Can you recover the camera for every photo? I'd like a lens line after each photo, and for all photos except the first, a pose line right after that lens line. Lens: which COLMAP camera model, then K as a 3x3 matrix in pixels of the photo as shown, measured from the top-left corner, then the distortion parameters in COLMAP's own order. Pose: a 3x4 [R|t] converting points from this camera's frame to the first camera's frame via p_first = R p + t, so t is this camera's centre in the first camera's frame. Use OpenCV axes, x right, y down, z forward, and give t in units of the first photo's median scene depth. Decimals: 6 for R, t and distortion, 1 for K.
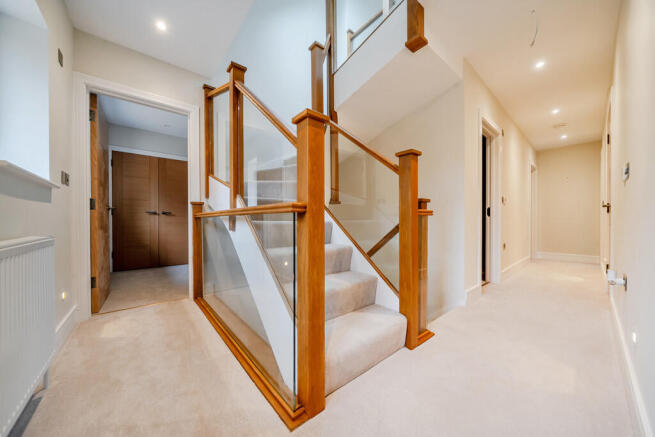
lens RADIAL K [[228.1, 0, 329.7], [0, 228.1, 222.1], [0, 0, 1]] dist [-0.001765, -0.000076]
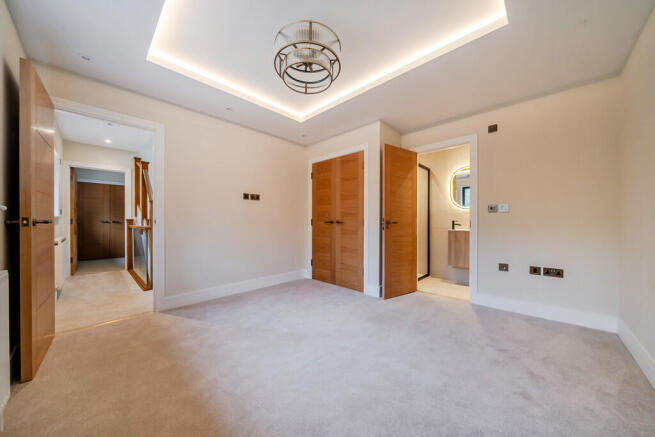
lens RADIAL K [[228.1, 0, 326.1], [0, 228.1, 222.6], [0, 0, 1]] dist [-0.001765, -0.000076]
pose [[0.994731, 0.001580, 0.102512, 0.824100], [-0.001258, 0.999994, -0.003210, -0.052855], [-0.102516, 0.003064, 0.994727, -1.024100]]
